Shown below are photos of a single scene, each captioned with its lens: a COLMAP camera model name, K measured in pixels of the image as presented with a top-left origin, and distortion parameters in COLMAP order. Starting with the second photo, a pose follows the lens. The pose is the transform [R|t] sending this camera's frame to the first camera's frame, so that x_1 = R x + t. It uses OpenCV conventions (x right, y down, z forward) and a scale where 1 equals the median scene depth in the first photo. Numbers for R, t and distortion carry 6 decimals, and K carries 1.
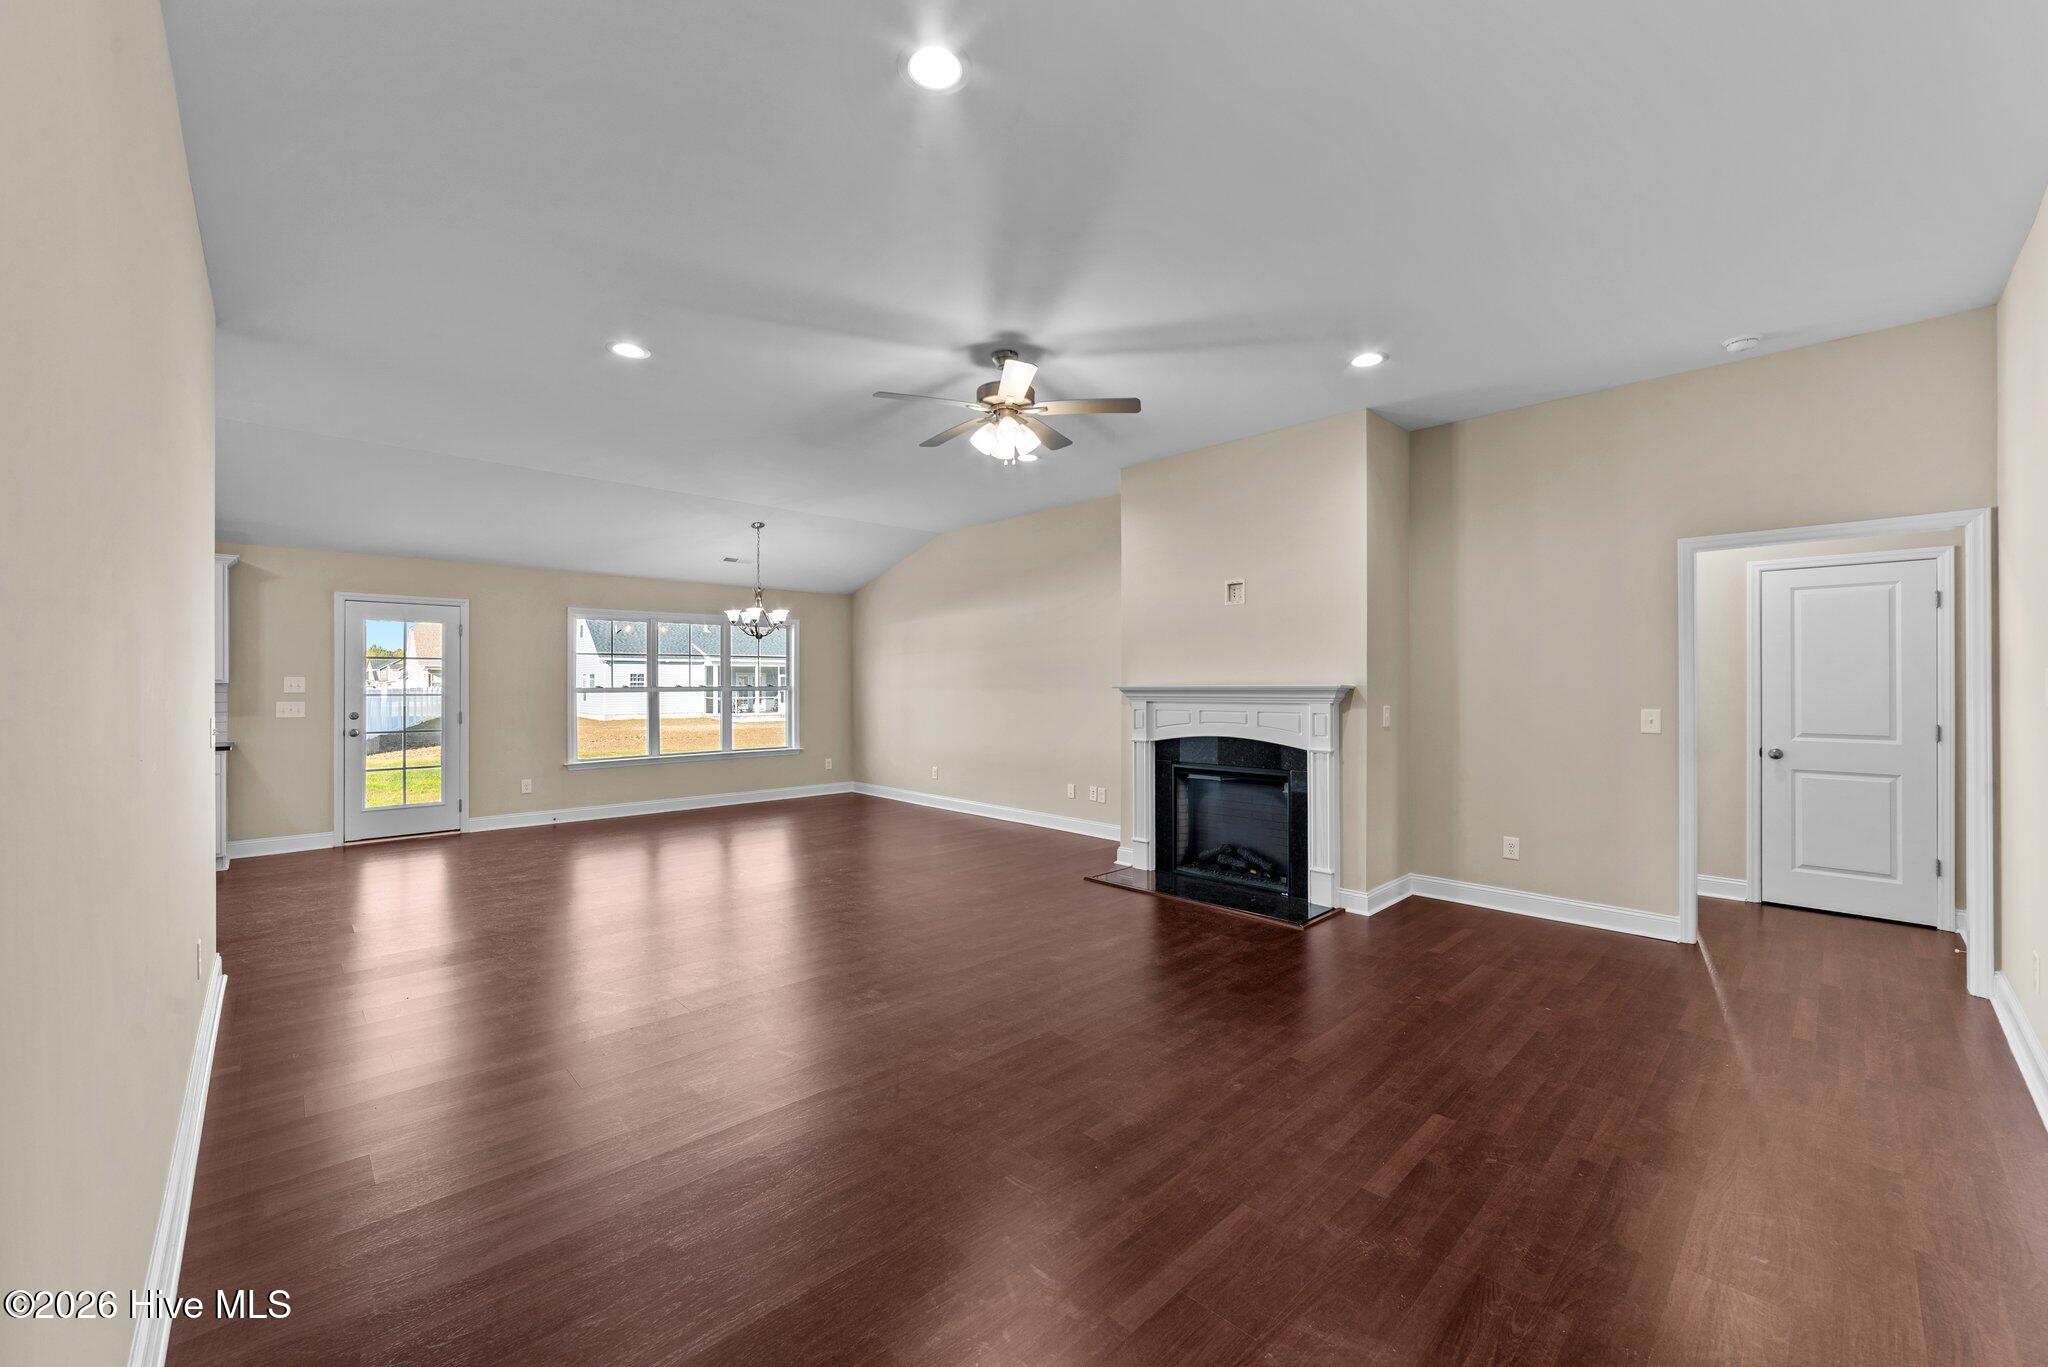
lens RADIAL K [[793.9, 0, 1015.1], [0, 793.9, 678.7], [0, 0, 1]] dist [-0.021415, 0.006551]
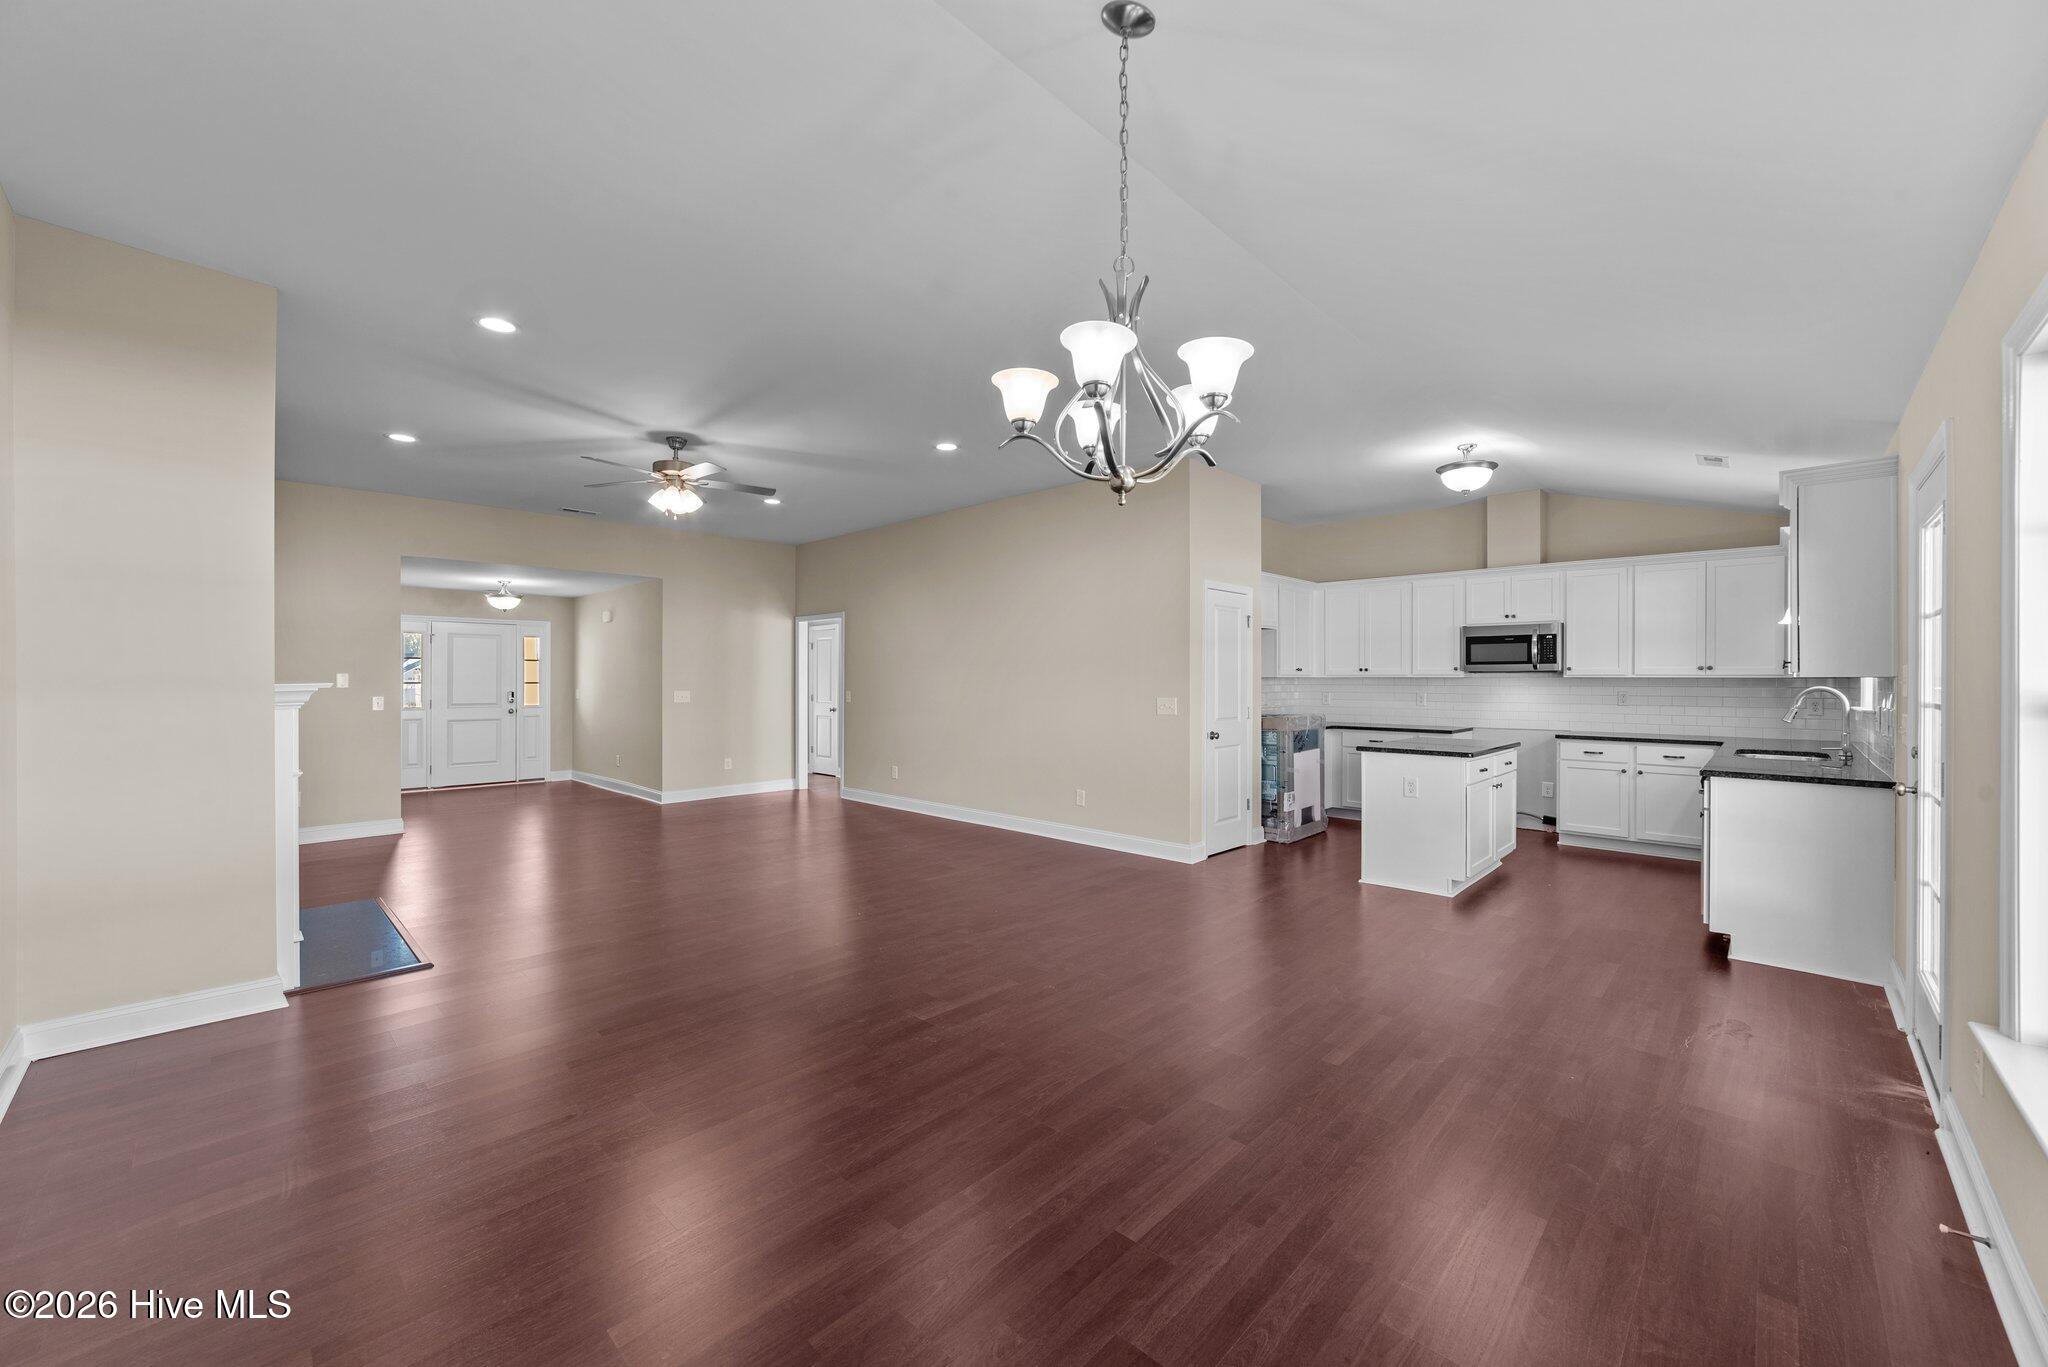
lens RADIAL K [[793.9, 0, 1013.3], [0, 793.9, 680.9], [0, 0, 1]] dist [-0.021415, 0.006551]
pose [[-0.999224, 0.001040, -0.039371, -0.350715], [0.001138, 0.999996, -0.002451, 0.008639], [0.039368, -0.002494, -0.999222, 1.544078]]
